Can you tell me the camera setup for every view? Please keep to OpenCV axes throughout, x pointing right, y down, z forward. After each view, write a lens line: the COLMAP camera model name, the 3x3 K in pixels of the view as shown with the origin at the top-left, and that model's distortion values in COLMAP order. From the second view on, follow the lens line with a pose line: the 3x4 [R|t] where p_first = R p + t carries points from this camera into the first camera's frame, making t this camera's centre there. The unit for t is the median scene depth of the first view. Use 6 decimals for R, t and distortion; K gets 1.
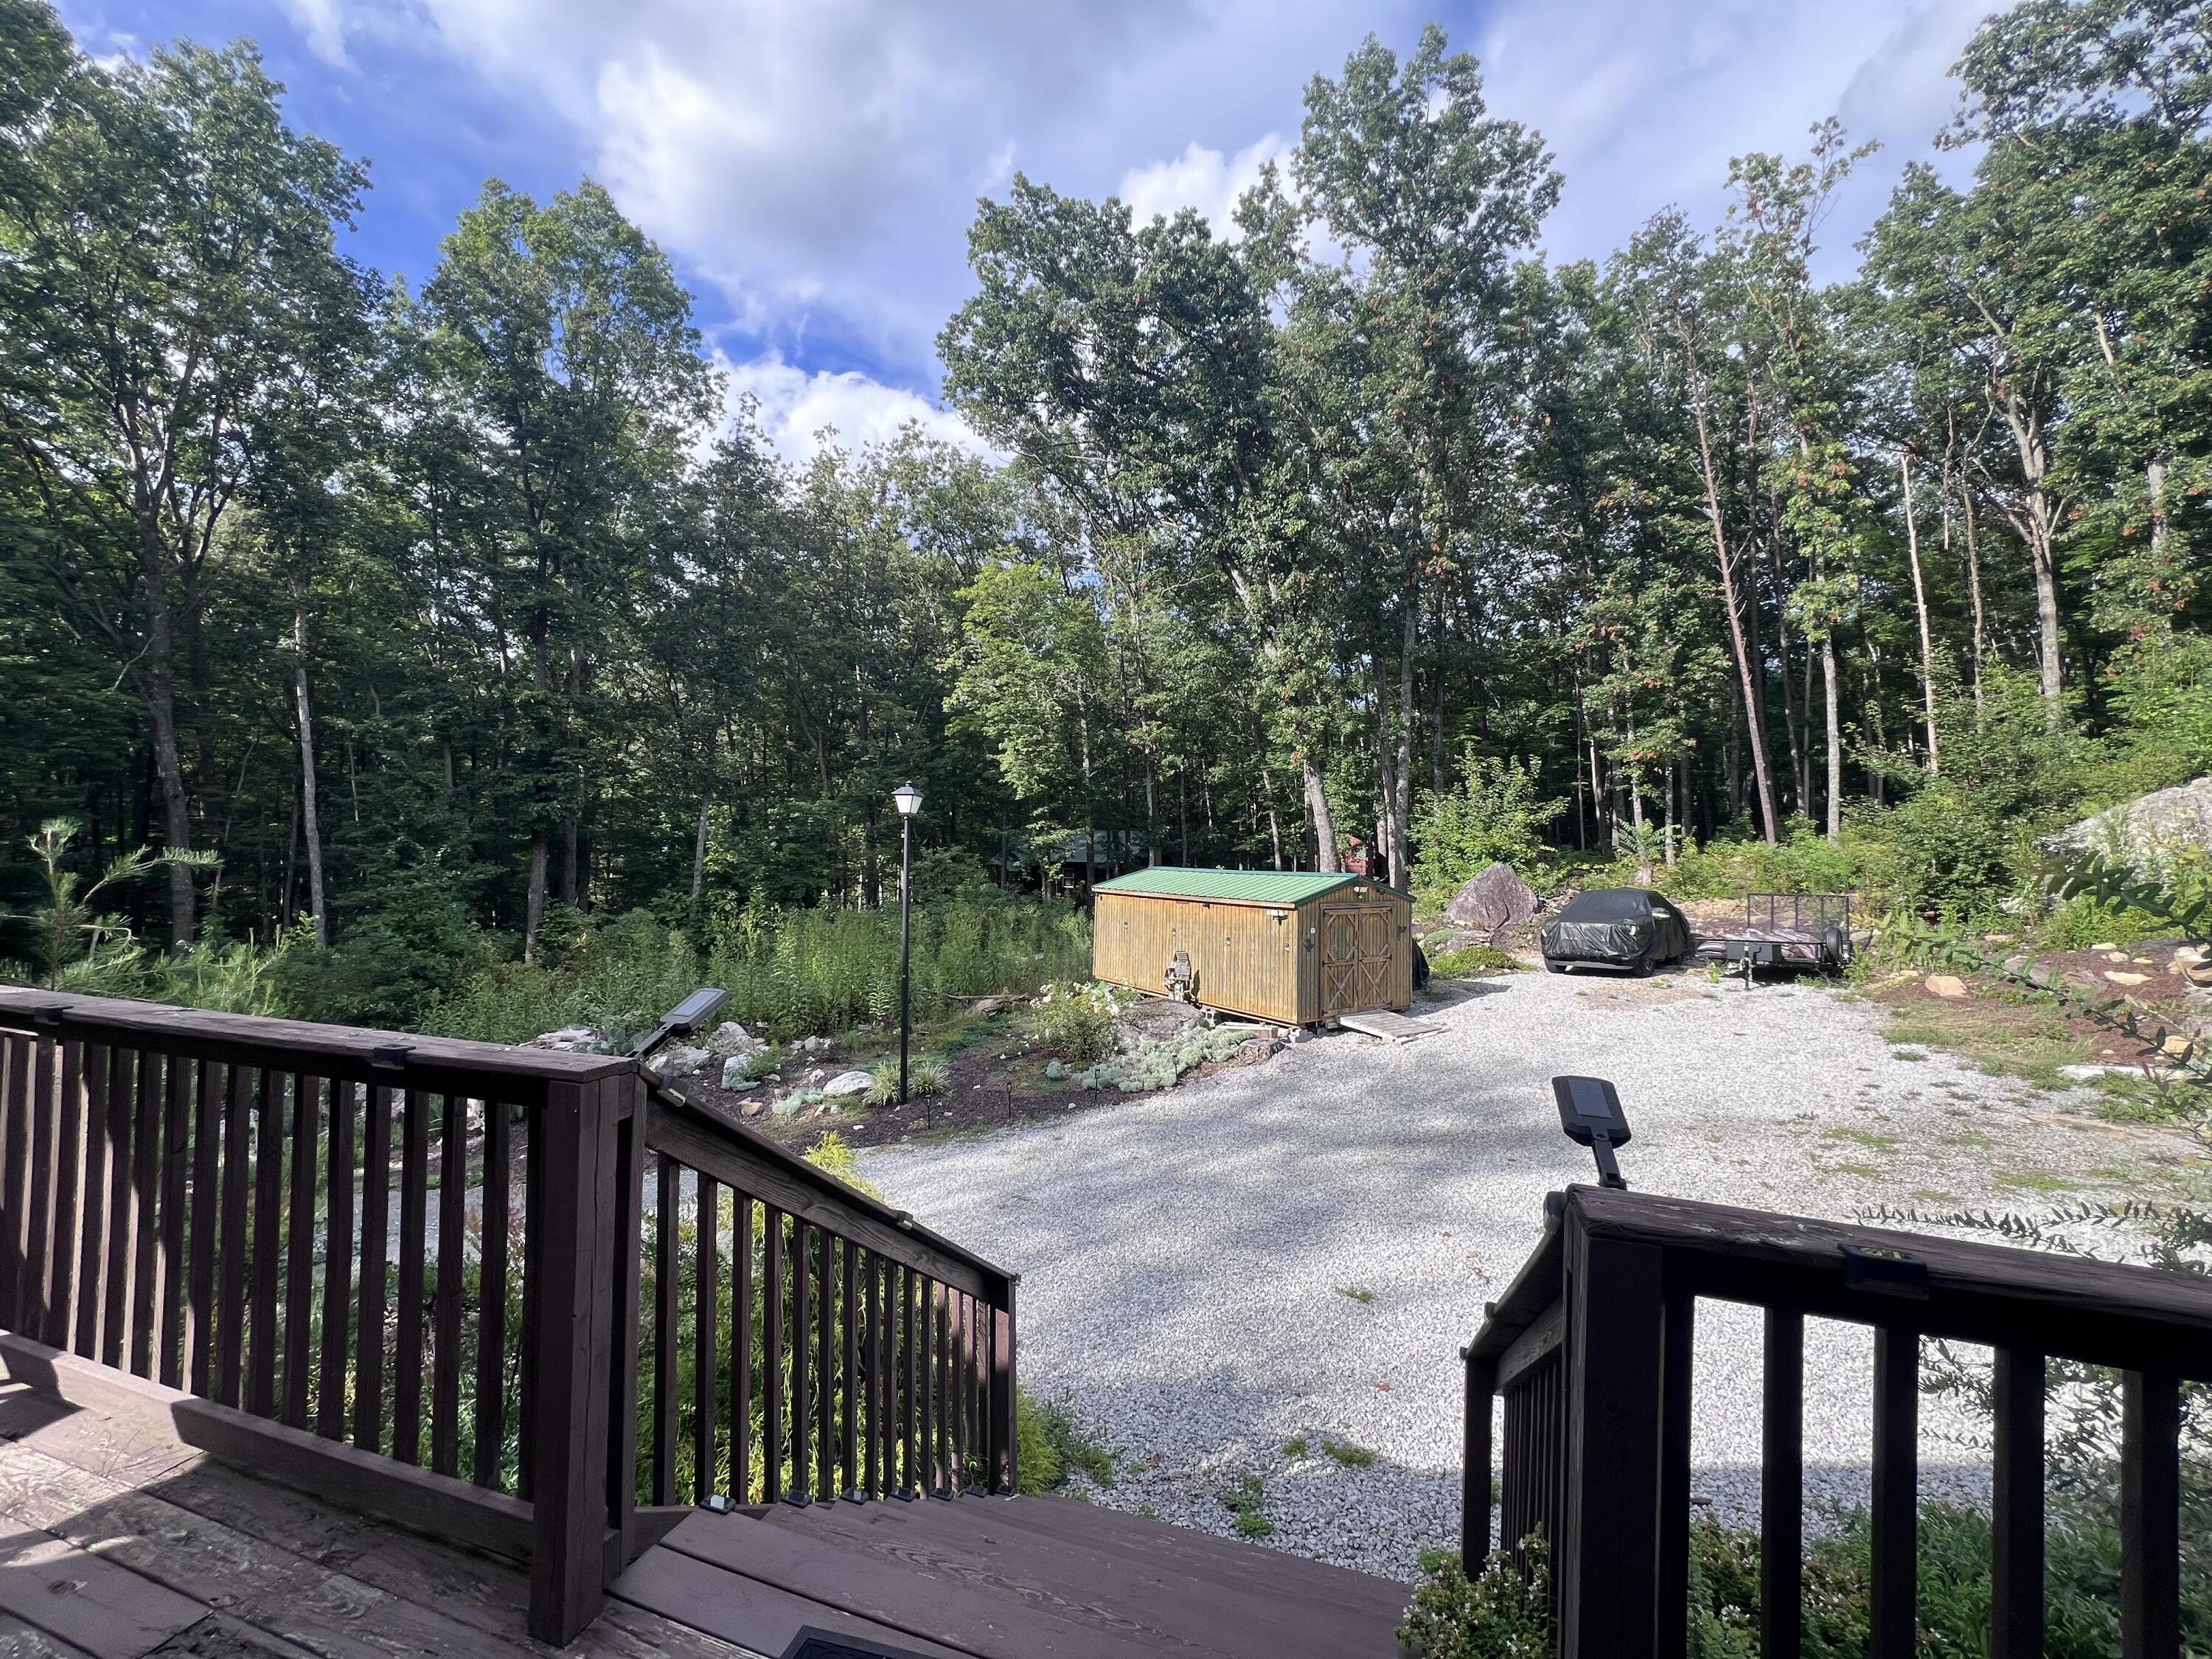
lens RADIAL K [[877.5, 0, 1095.5], [0, 877.5, 839.3], [0, 0, 1]] dist [-0.001196, 0.000460]
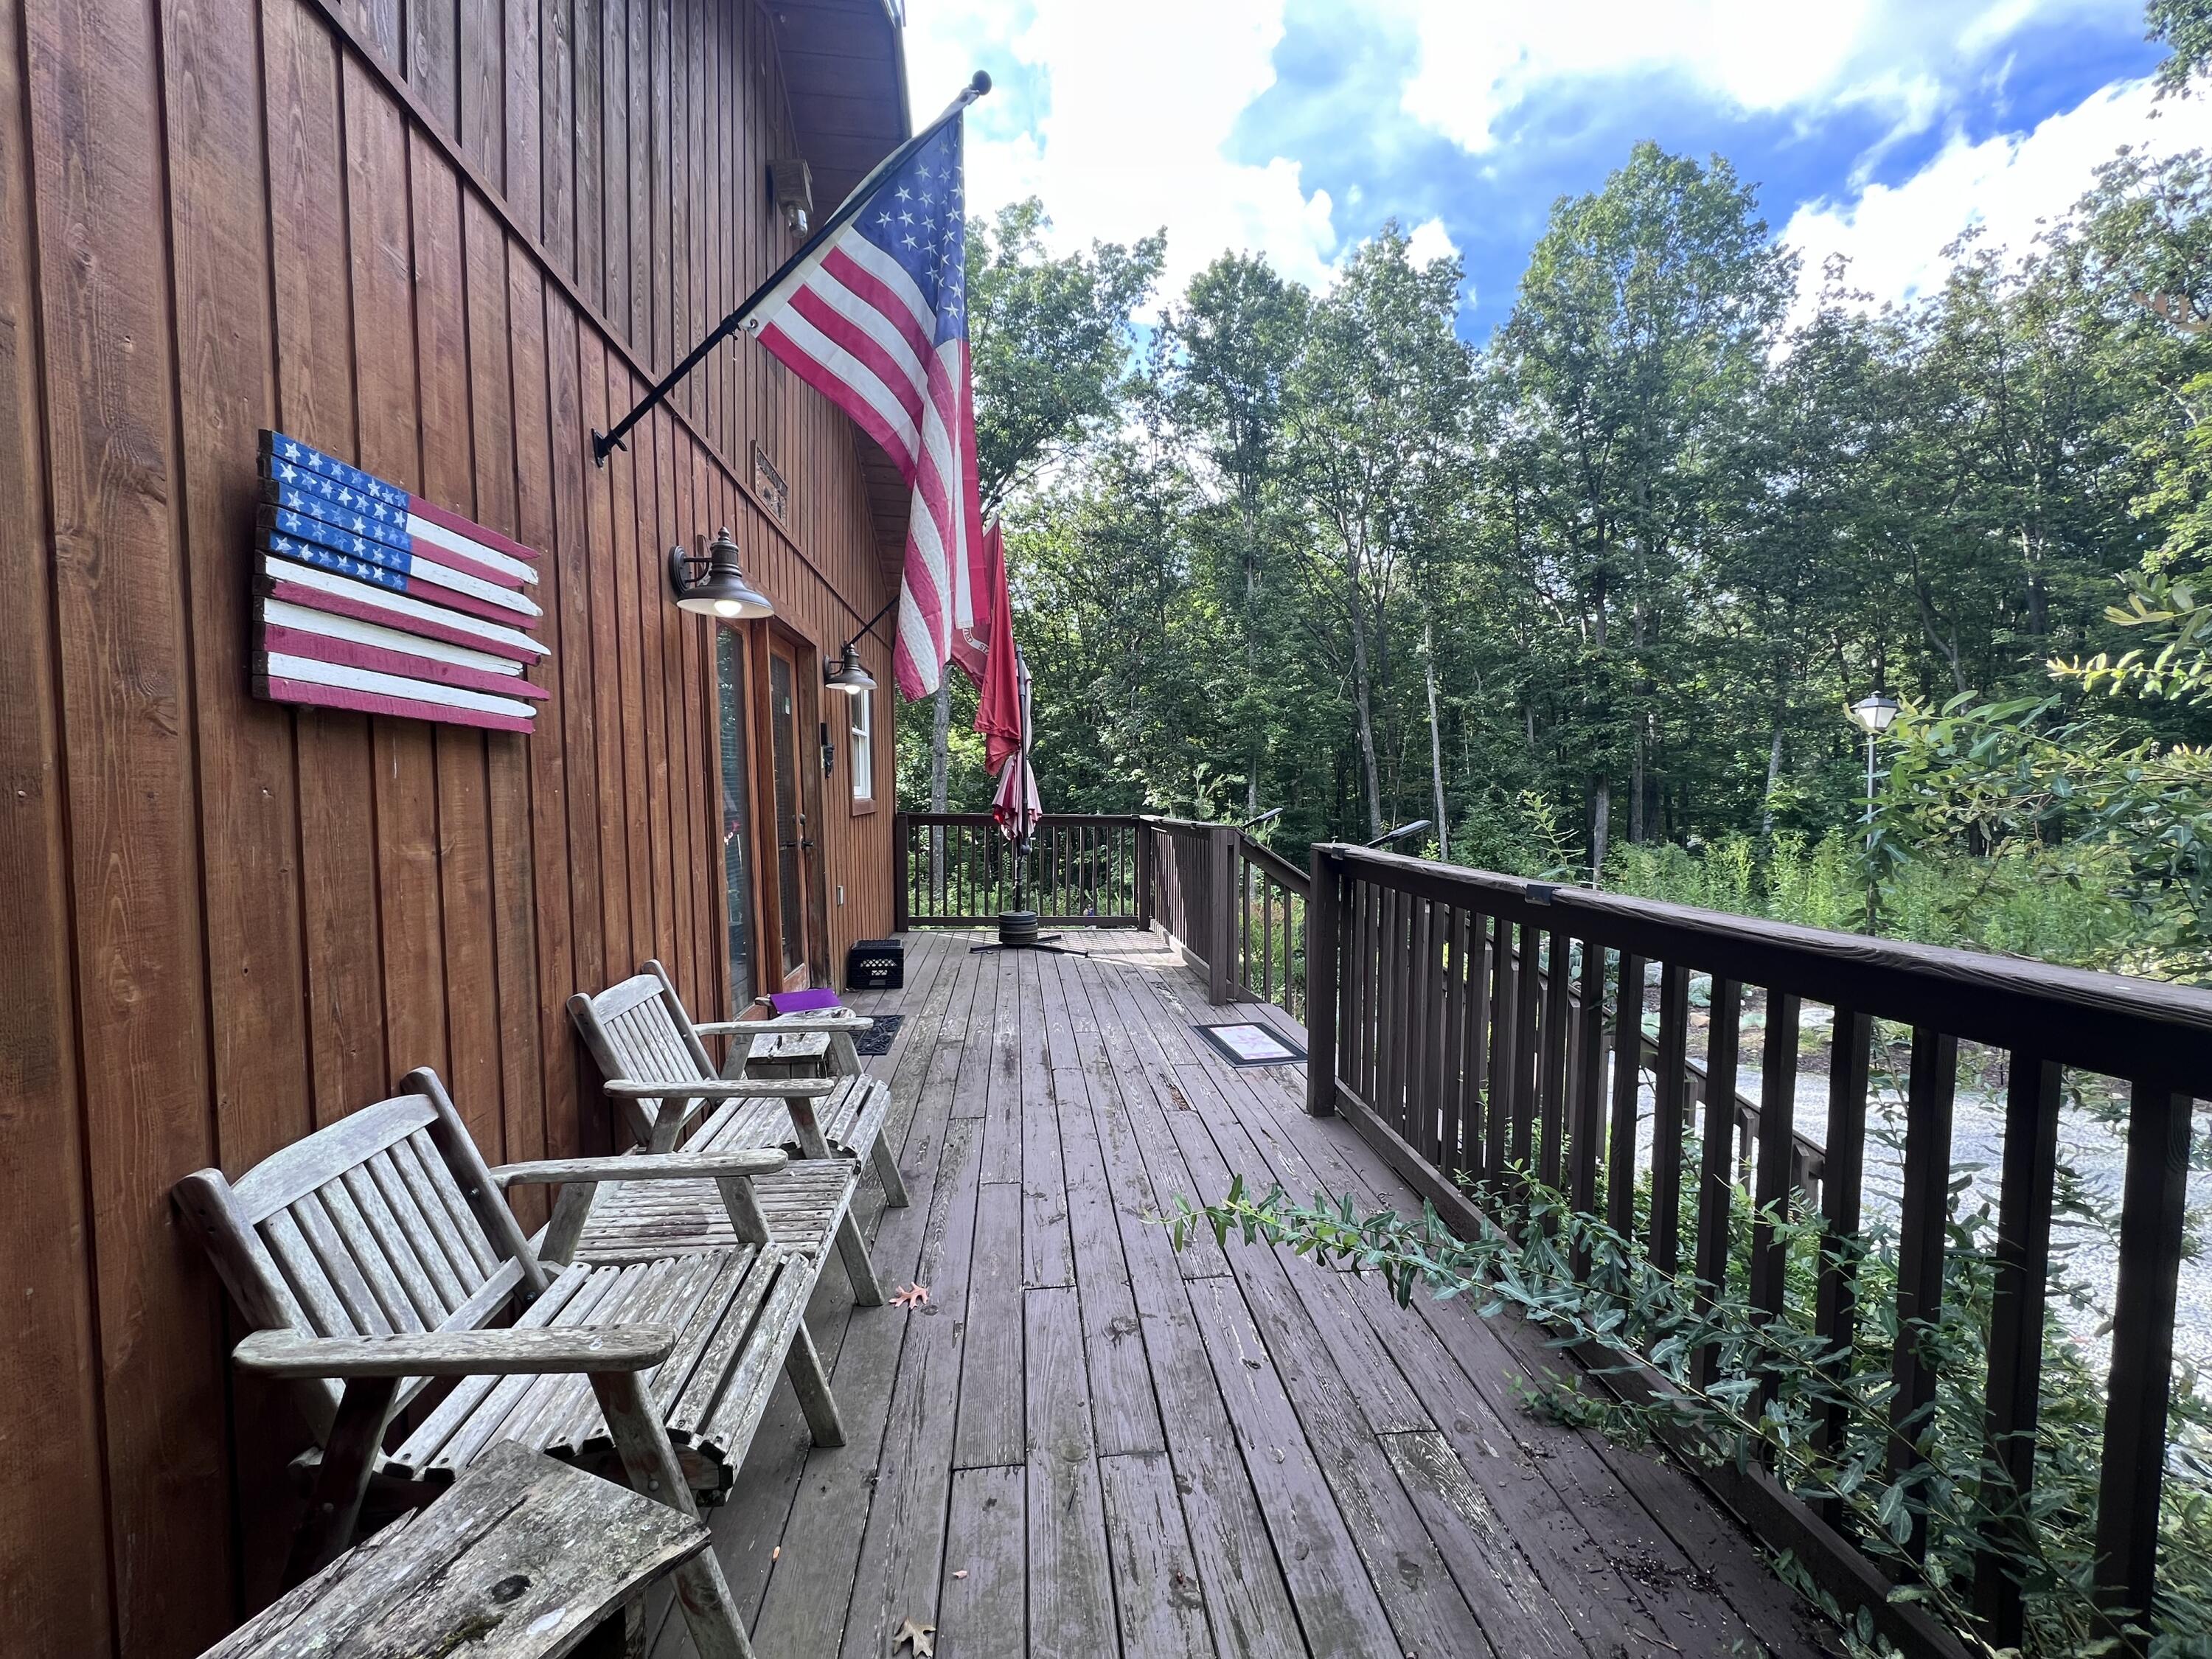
lens RADIAL K [[877.5, 0, 1110.8], [0, 877.5, 830.8], [0, 0, 1]] dist [-0.001196, 0.000460]
pose [[0.421390, 0.007779, -0.906846, 0.096344], [0.034992, 0.999079, 0.024830, 0.009789], [0.906204, -0.042196, 0.420730, -0.028954]]
